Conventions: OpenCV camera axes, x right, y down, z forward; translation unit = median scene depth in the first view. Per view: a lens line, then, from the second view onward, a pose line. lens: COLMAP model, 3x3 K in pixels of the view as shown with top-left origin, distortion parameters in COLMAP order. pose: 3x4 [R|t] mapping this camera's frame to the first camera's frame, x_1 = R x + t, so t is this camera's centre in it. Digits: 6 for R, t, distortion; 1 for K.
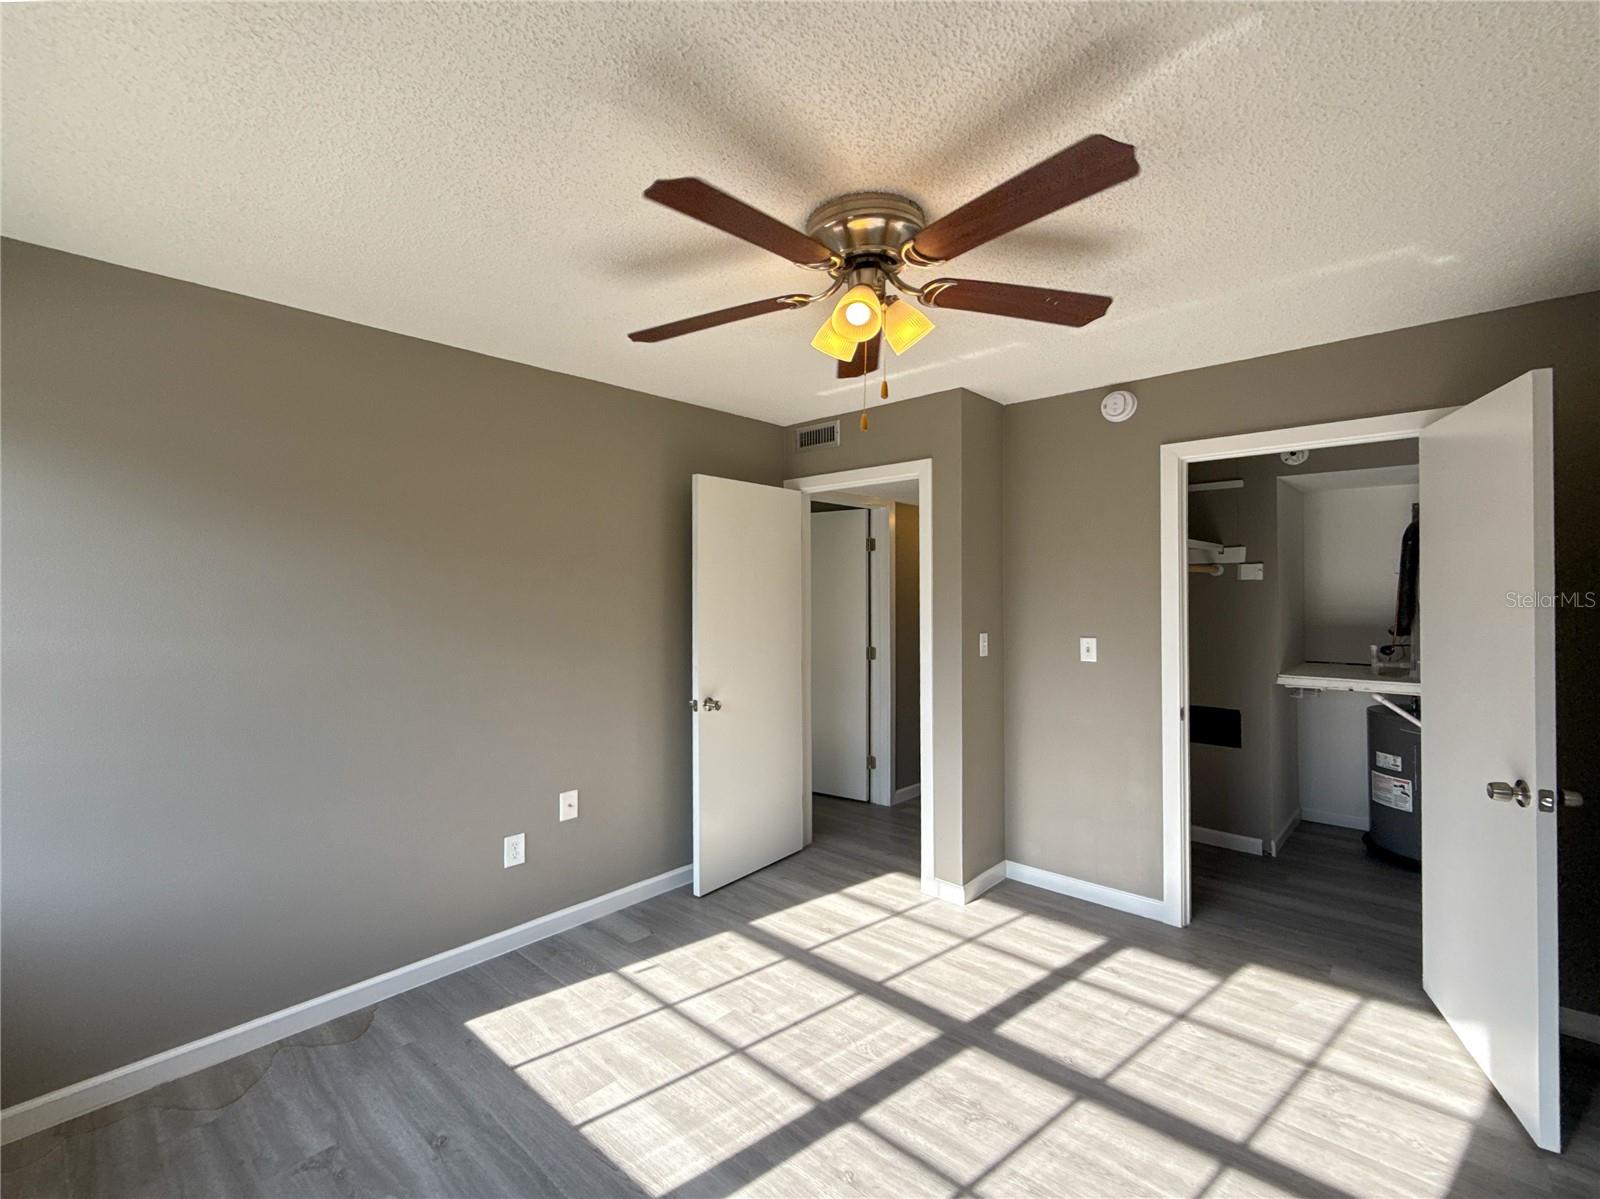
lens RADIAL K [[718.4, 0, 768.1], [0, 718.4, 584.9], [0, 0, 1]] dist [-0.001810, 0.000558]
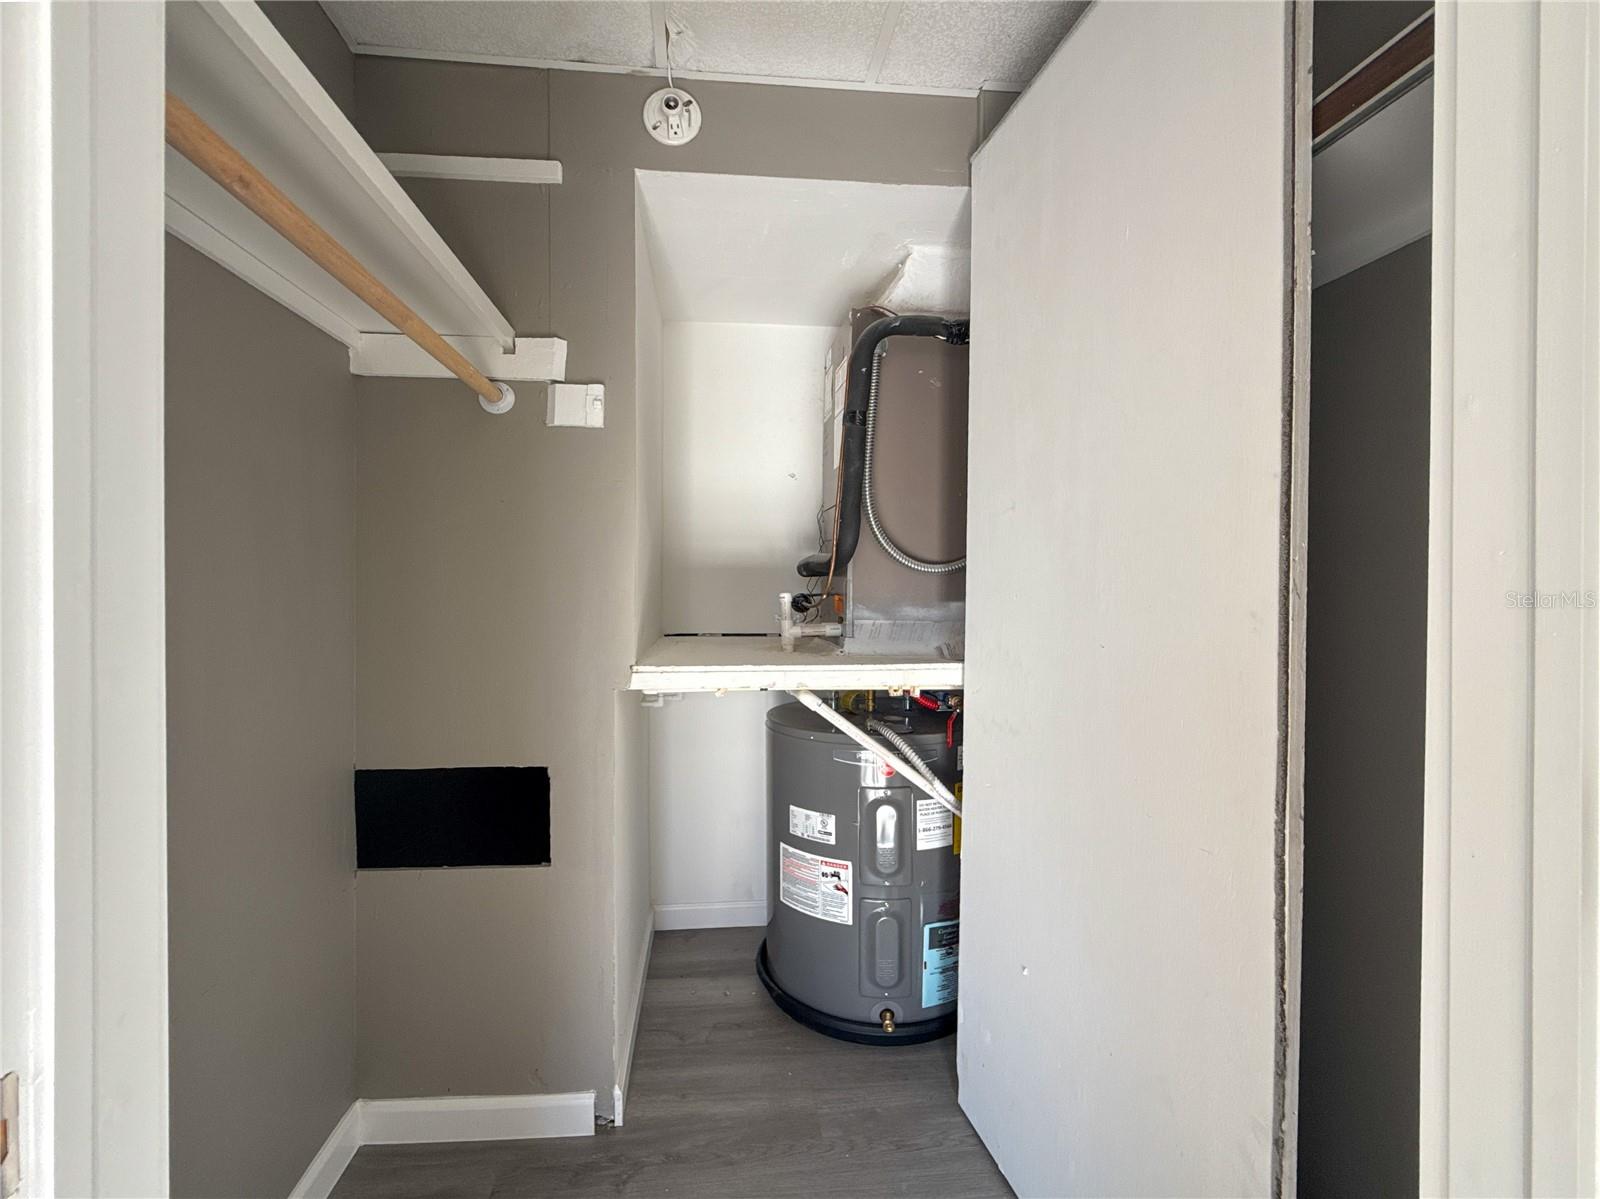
lens RADIAL K [[718.4, 0, 768.1], [0, 718.4, 584.9], [0, 0, 1]] dist [-0.001810, 0.000558]
pose [[0.660406, 0.009291, 0.750851, 0.484014], [-0.010493, 0.999940, -0.003145, 0.084334], [-0.750836, -0.005802, 0.660464, 0.715579]]
